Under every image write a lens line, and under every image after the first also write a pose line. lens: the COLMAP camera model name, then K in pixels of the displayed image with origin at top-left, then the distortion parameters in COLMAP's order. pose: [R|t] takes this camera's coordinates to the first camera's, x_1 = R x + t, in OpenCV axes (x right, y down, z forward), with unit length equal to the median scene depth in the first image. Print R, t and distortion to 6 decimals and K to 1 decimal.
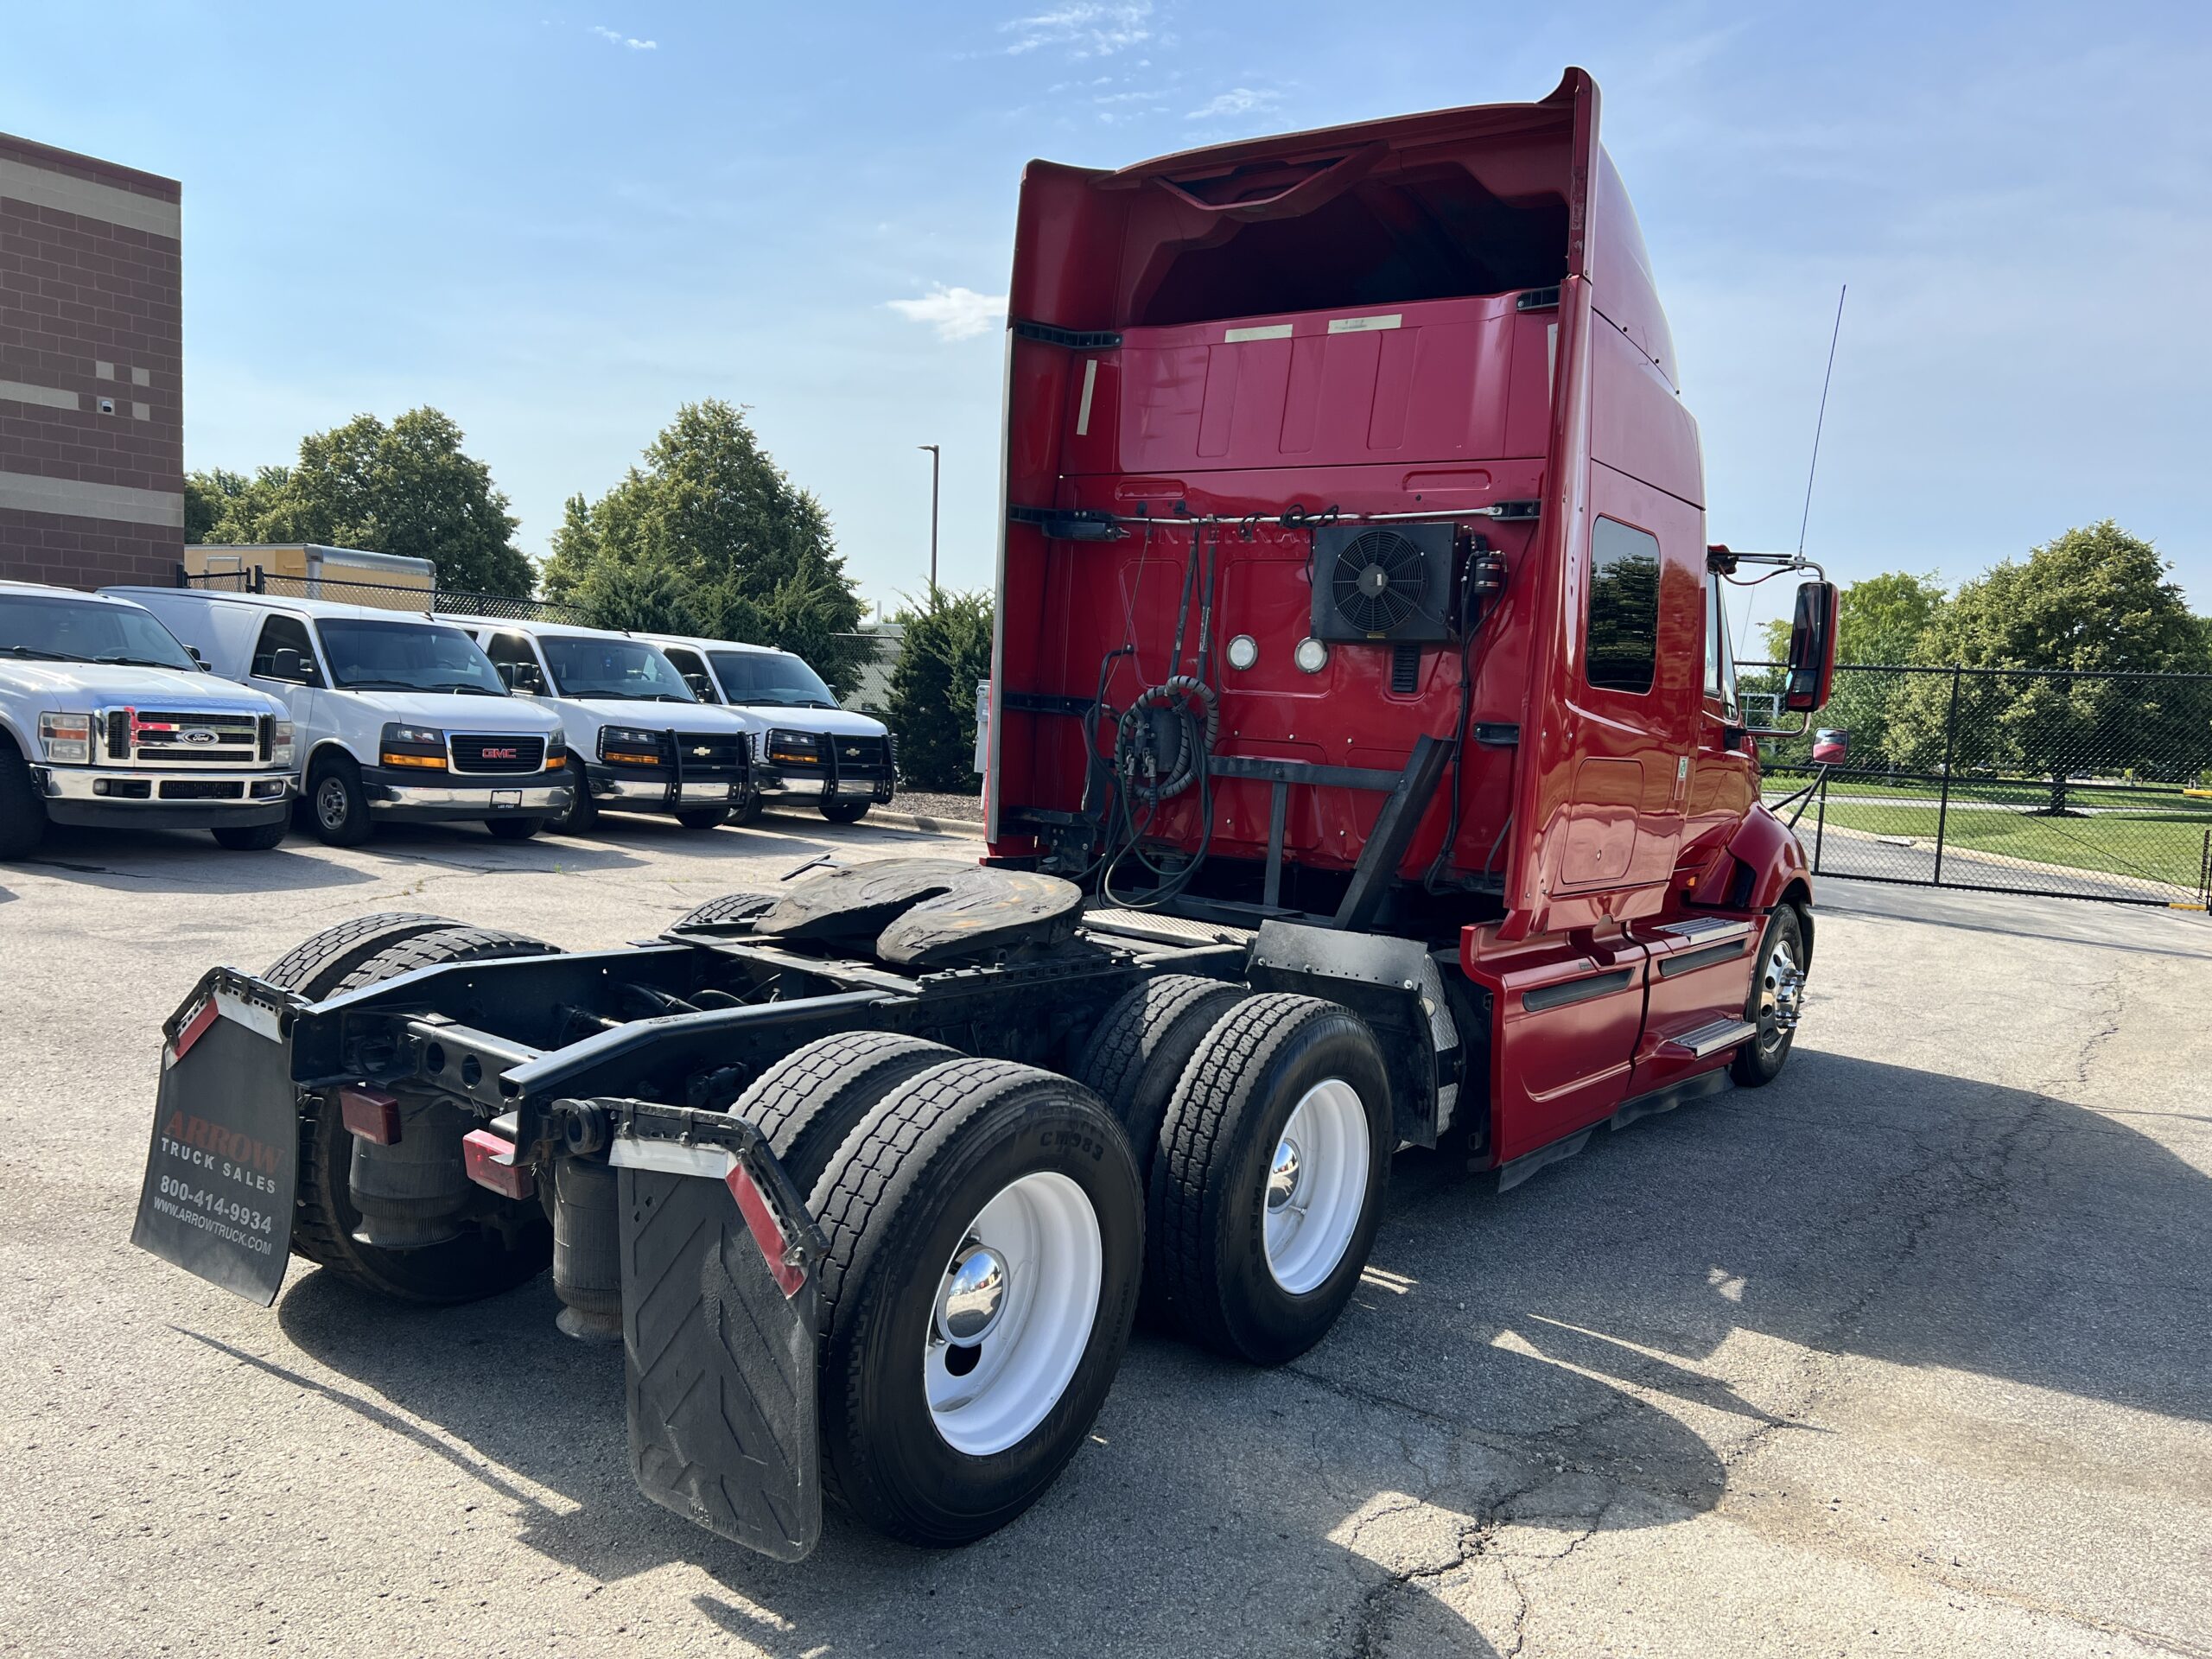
lens RADIAL K [[1675.7, 0, 1088.4], [0, 1675.7, 837.4], [0, 0, 1]] dist [0.031897, -0.009035]
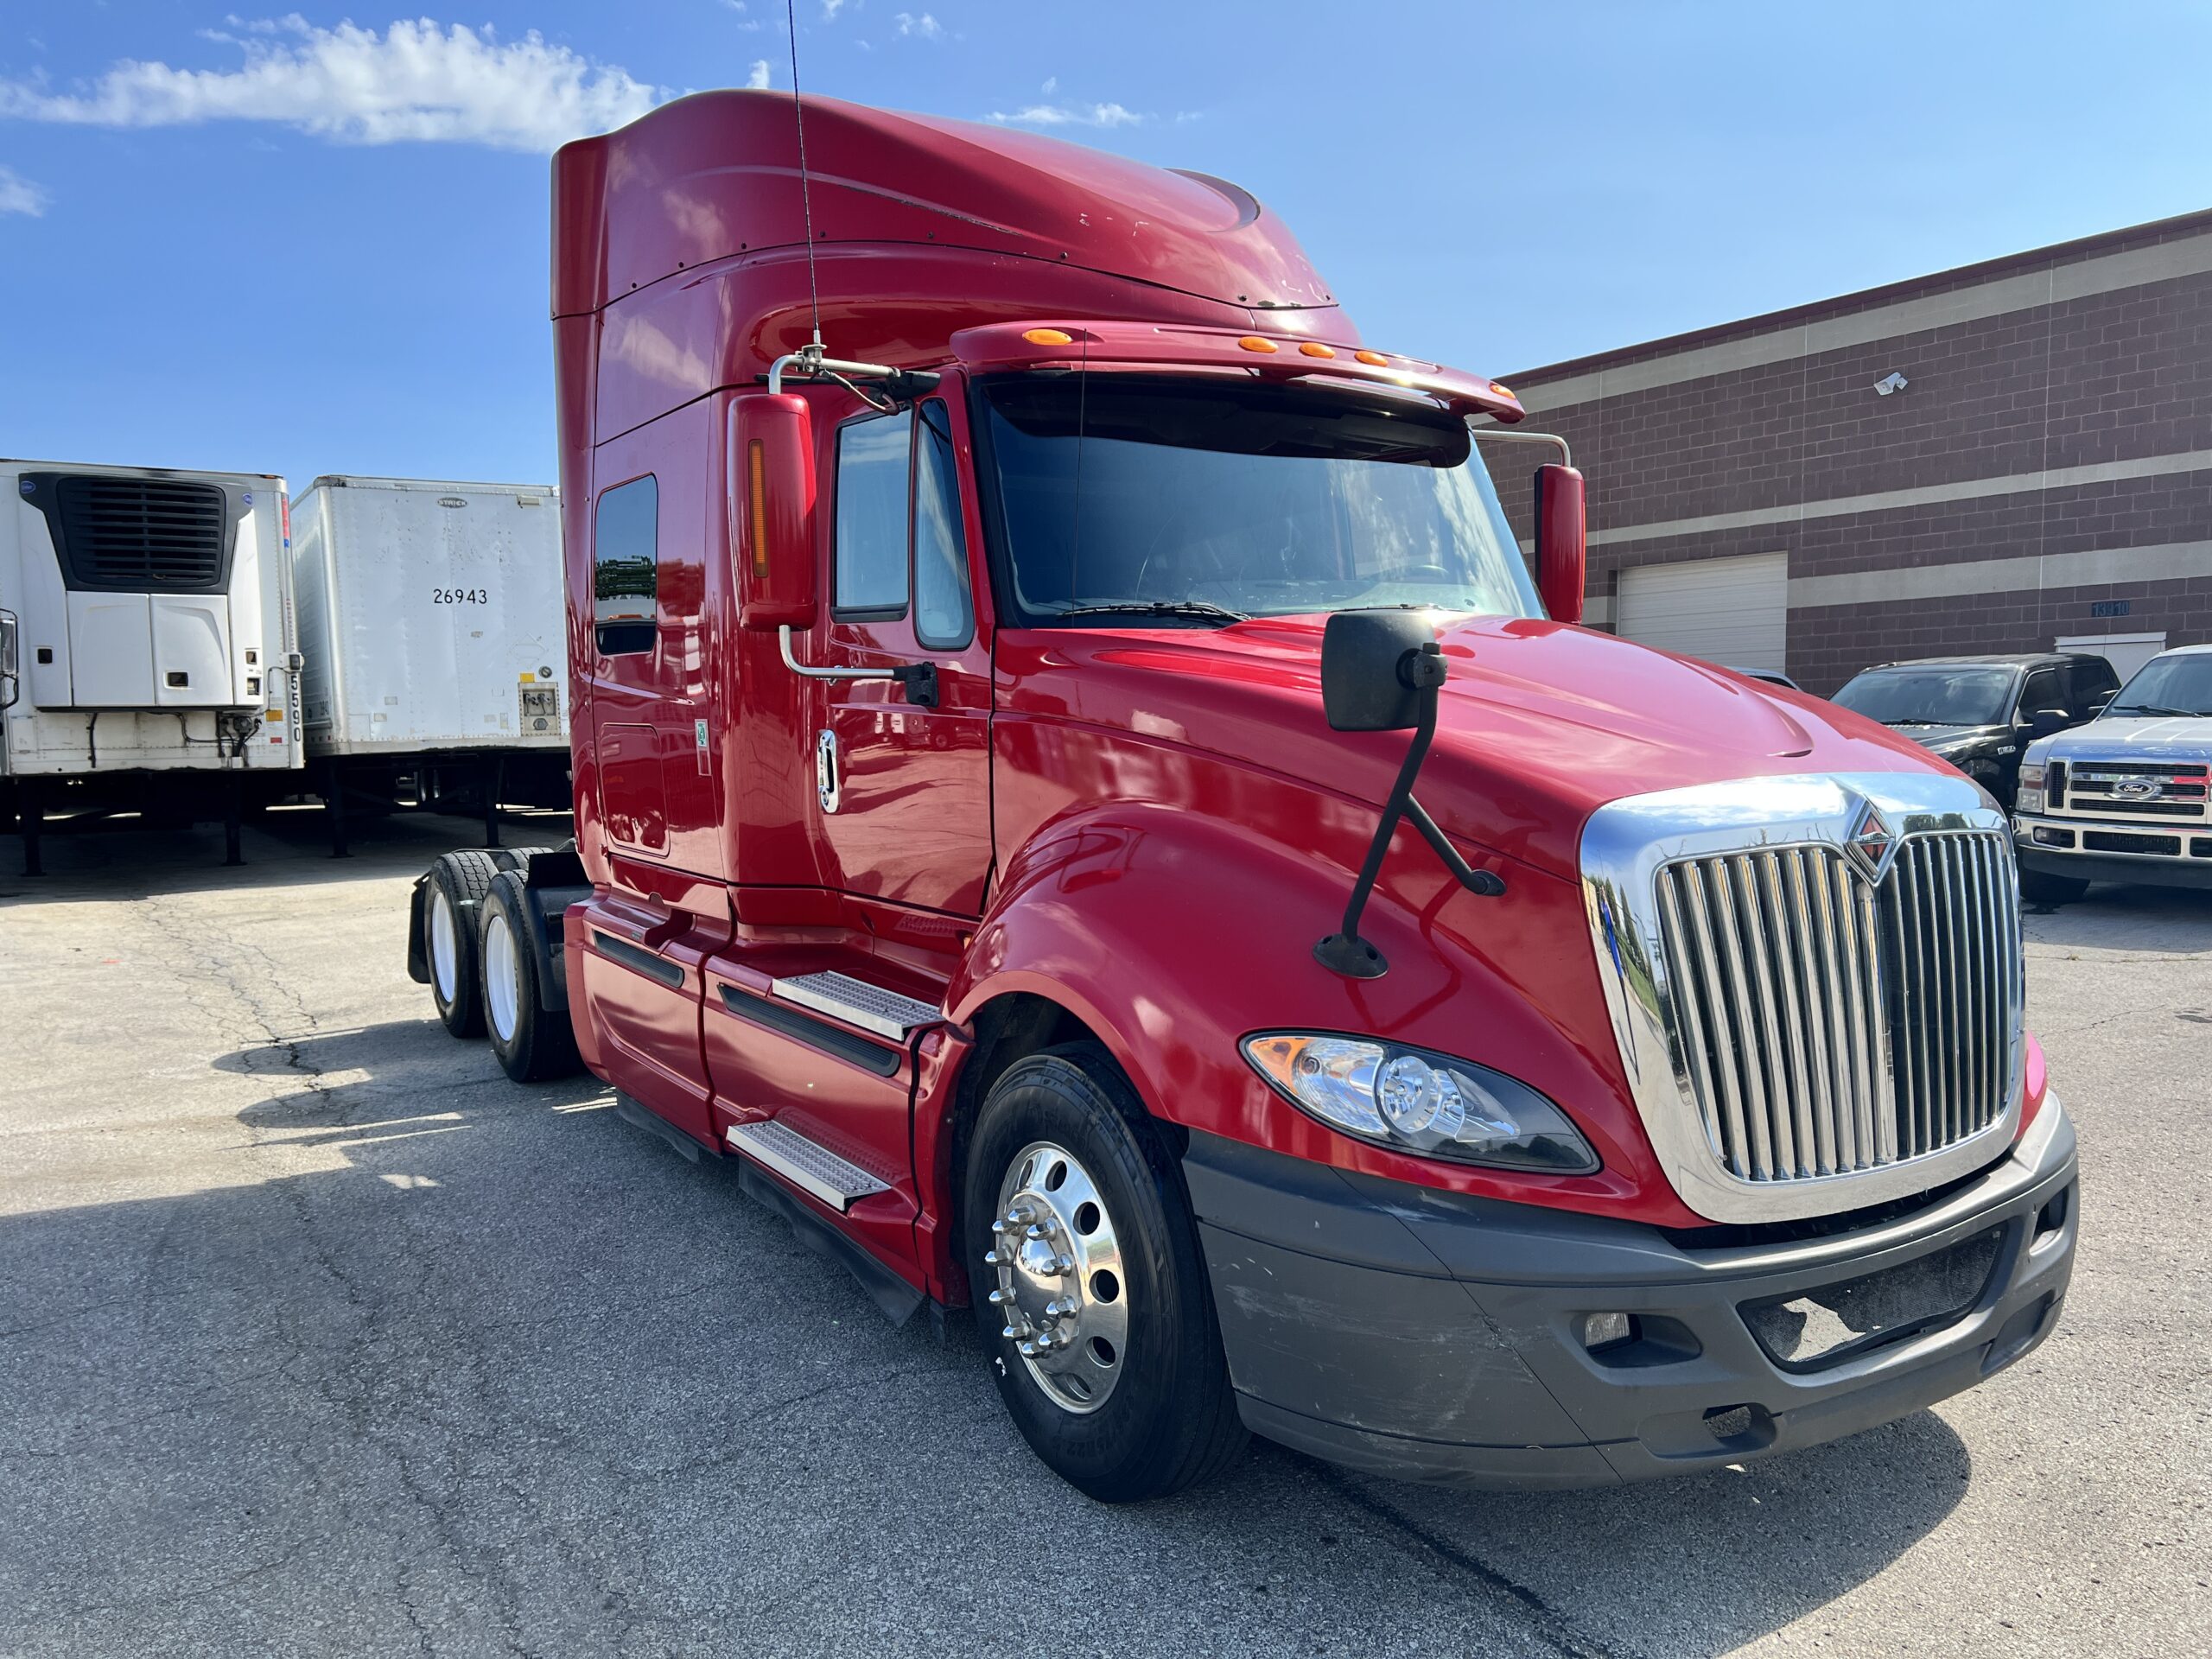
lens RADIAL K [[1675.7, 0, 1113.6], [0, 1675.7, 828.4], [0, 0, 1]] dist [0.031897, -0.009035]
pose [[-0.371406, 0.004717, -0.928459, 0.579050], [-0.086456, 0.995467, 0.039642, -0.025508], [0.924437, 0.094994, -0.369314, 0.846411]]
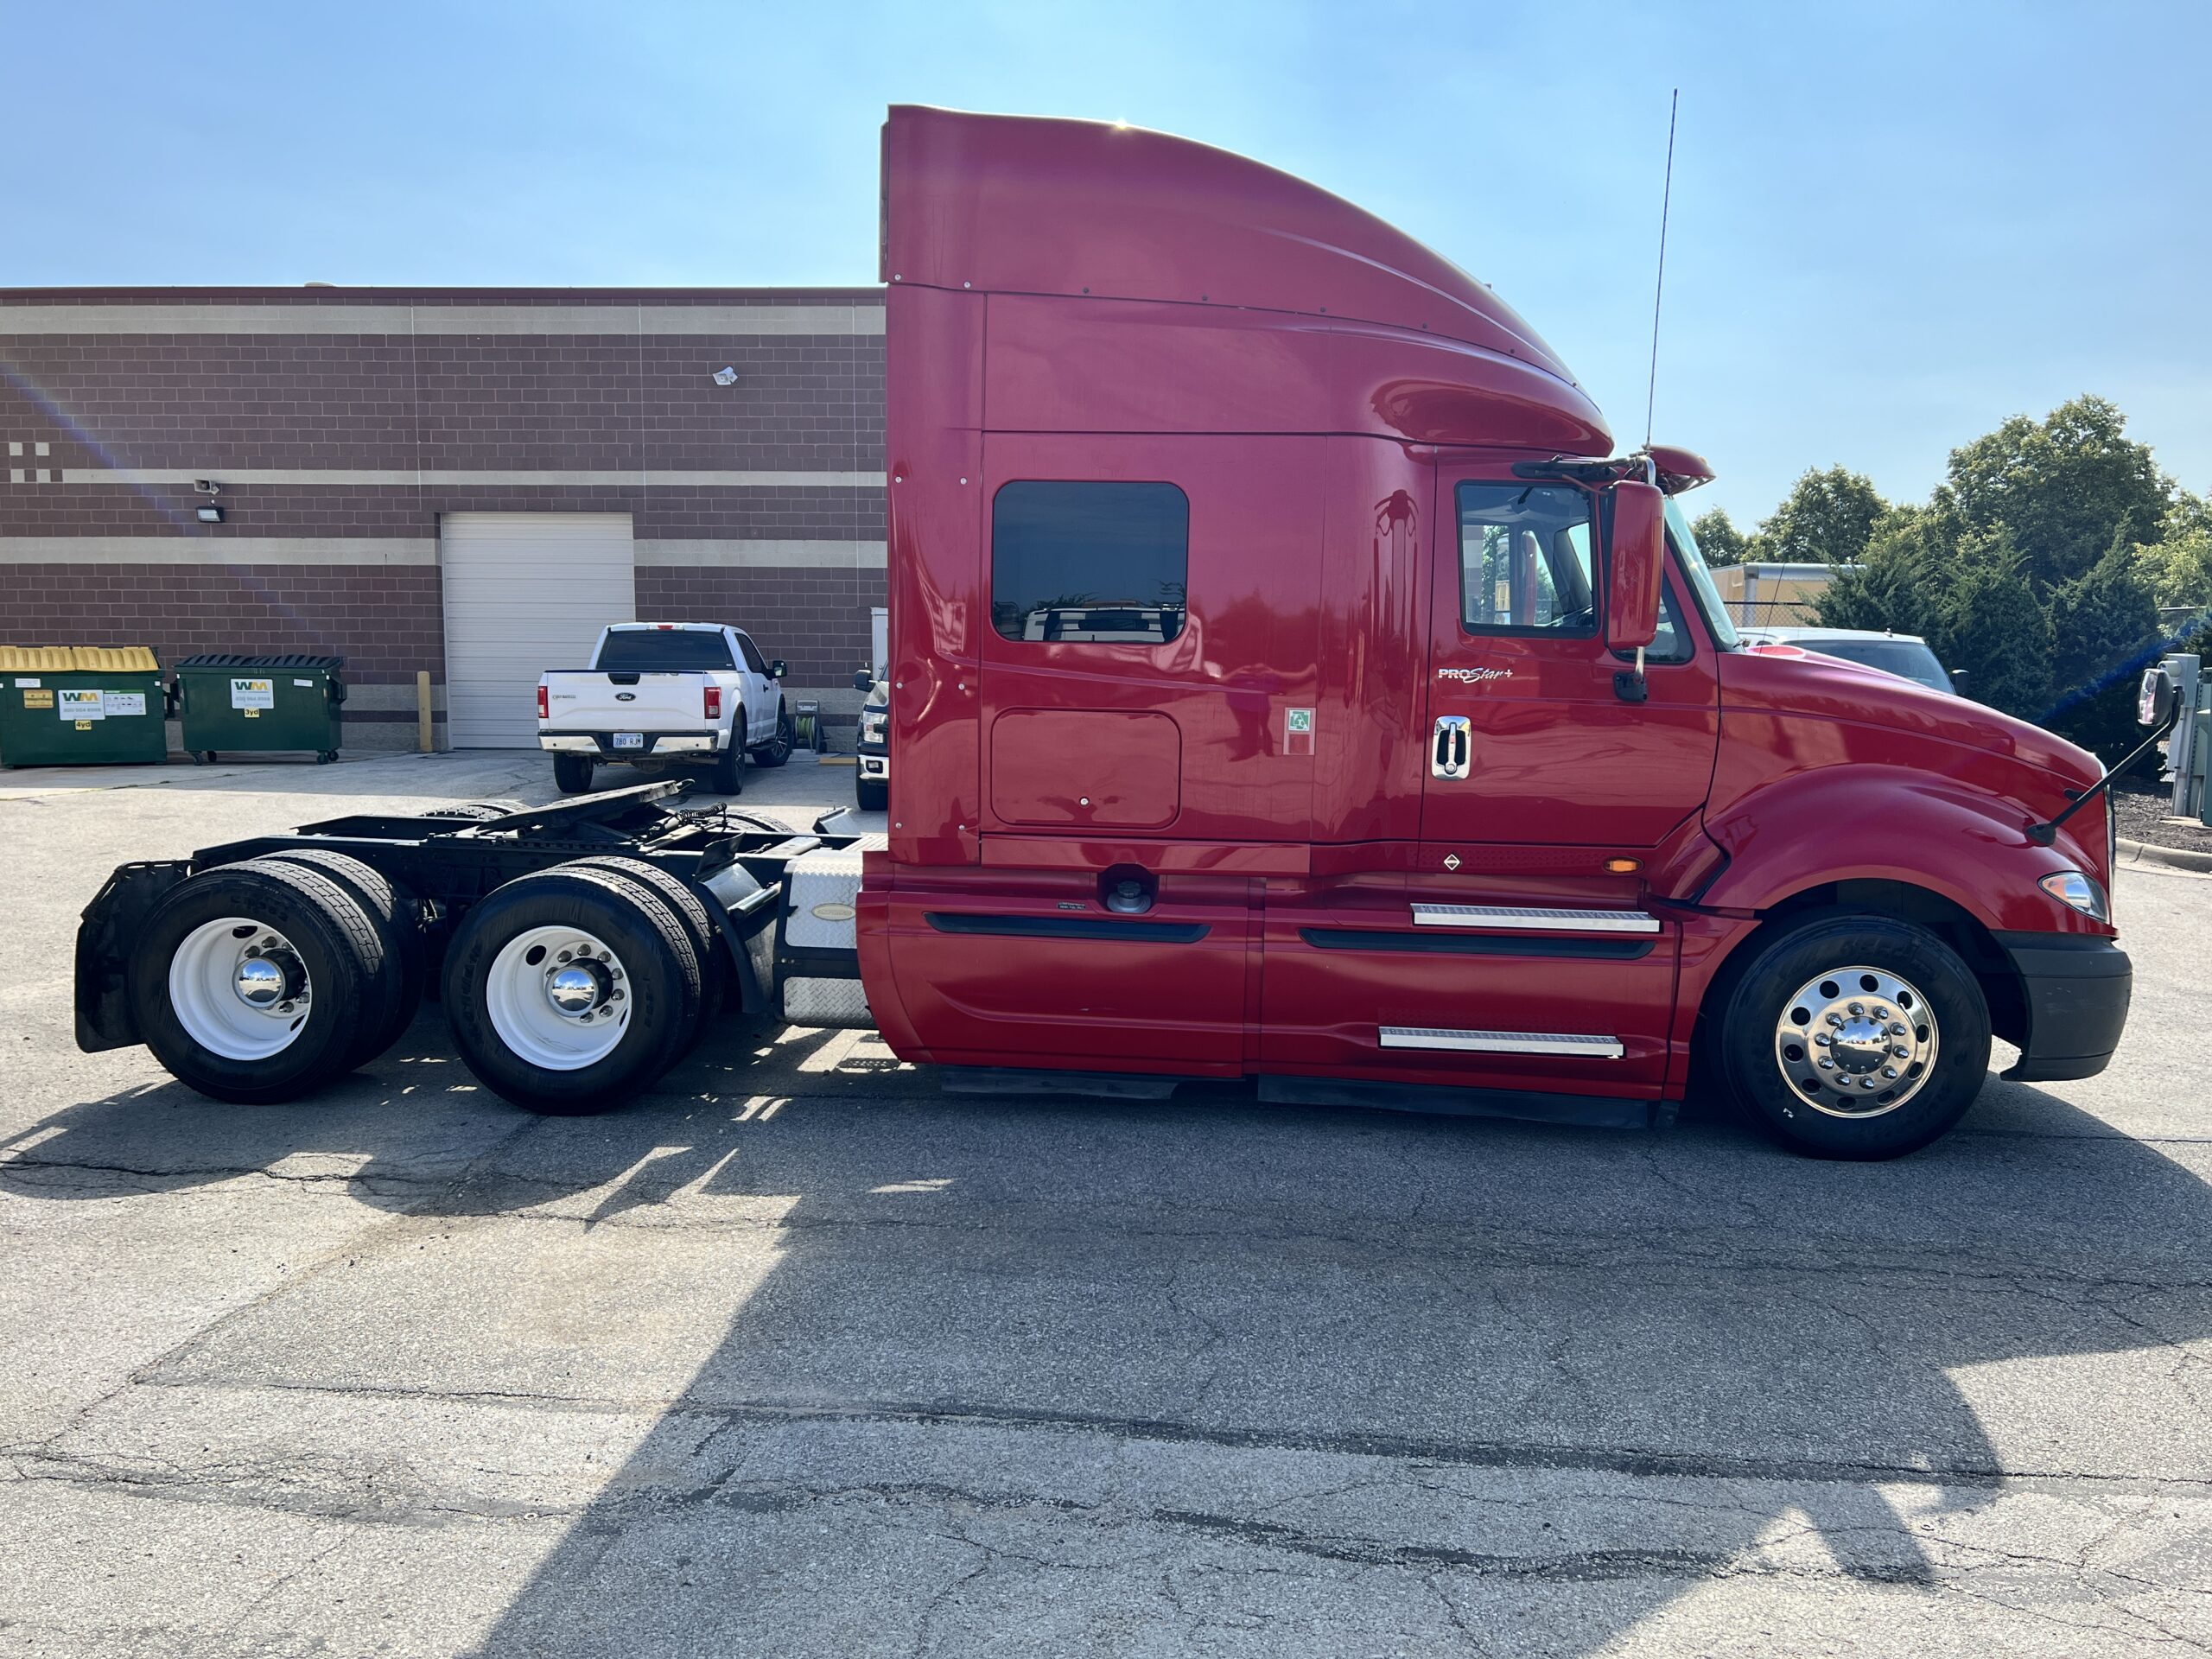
lens RADIAL K [[1675.7, 0, 1114.5], [0, 1675.7, 835.8], [0, 0, 1]] dist [0.031897, -0.009035]
pose [[0.511621, 0.038925, -0.858329, 0.627649], [-0.050143, 0.998623, 0.015399, 0.008911], [0.857747, 0.035161, 0.512869, 0.256946]]
